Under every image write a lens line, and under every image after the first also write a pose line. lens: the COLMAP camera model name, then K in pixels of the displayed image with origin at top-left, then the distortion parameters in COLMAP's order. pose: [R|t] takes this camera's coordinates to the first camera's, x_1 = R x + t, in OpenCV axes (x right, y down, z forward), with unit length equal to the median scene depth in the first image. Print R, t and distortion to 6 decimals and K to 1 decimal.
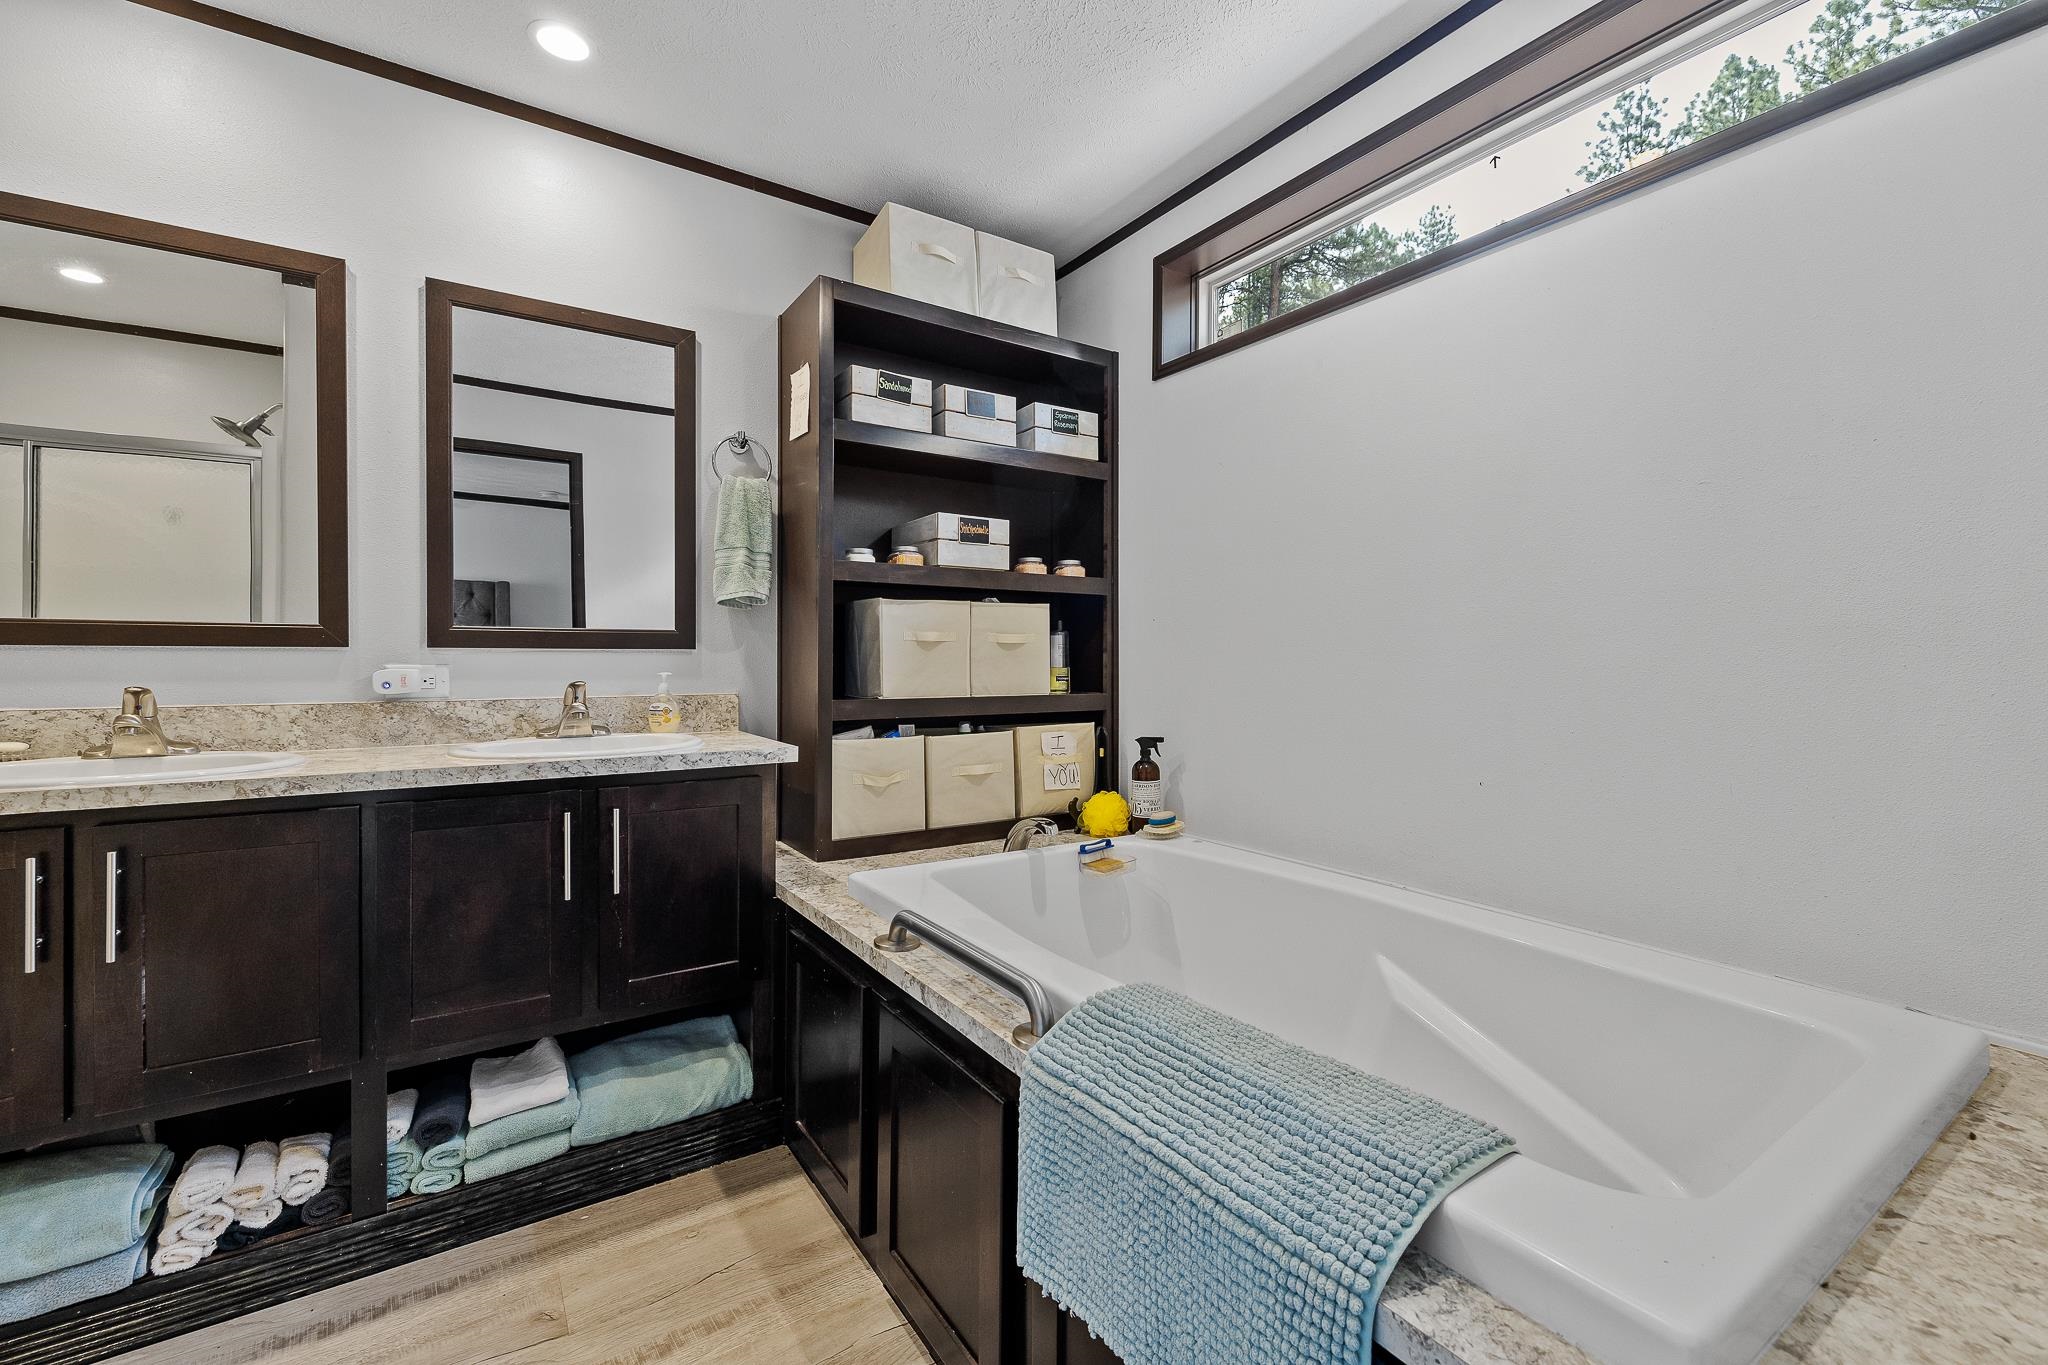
lens RADIAL K [[849.4, 0, 1027.5], [0, 849.4, 668.2], [0, 0, 1]] dist [-0.001871, -0.000009]
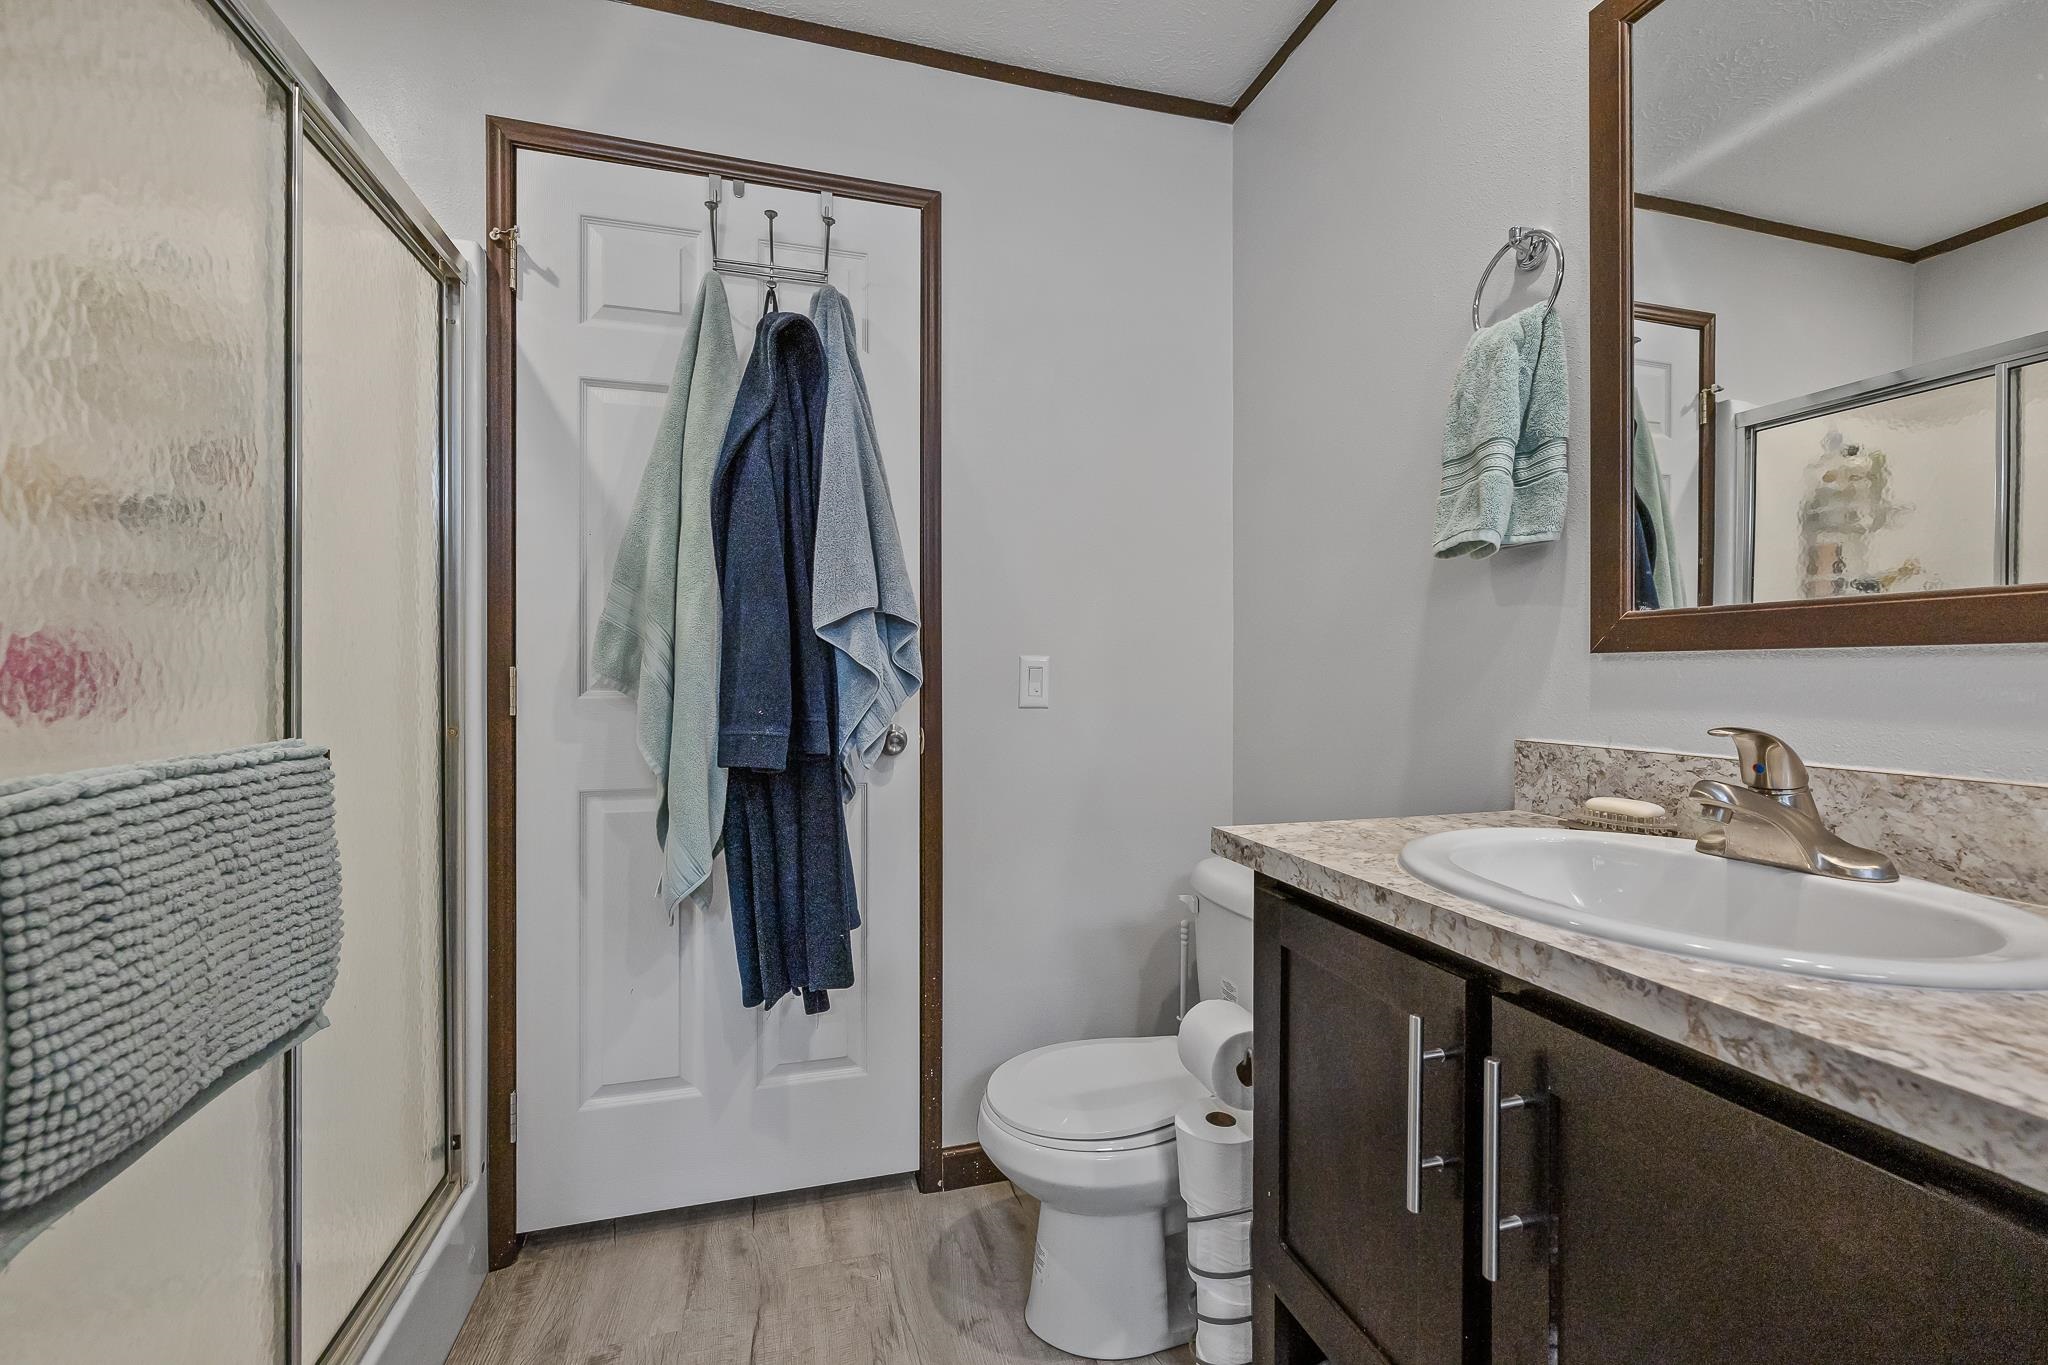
lens RADIAL K [[849.4, 0, 1030.9], [0, 849.4, 679.3], [0, 0, 1]] dist [-0.001871, -0.000009]
pose [[-0.304601, -0.000490, -0.952480, -0.429939], [-0.008551, 0.999961, 0.002220, -0.003110], [0.952442, 0.008821, -0.304593, 0.727820]]
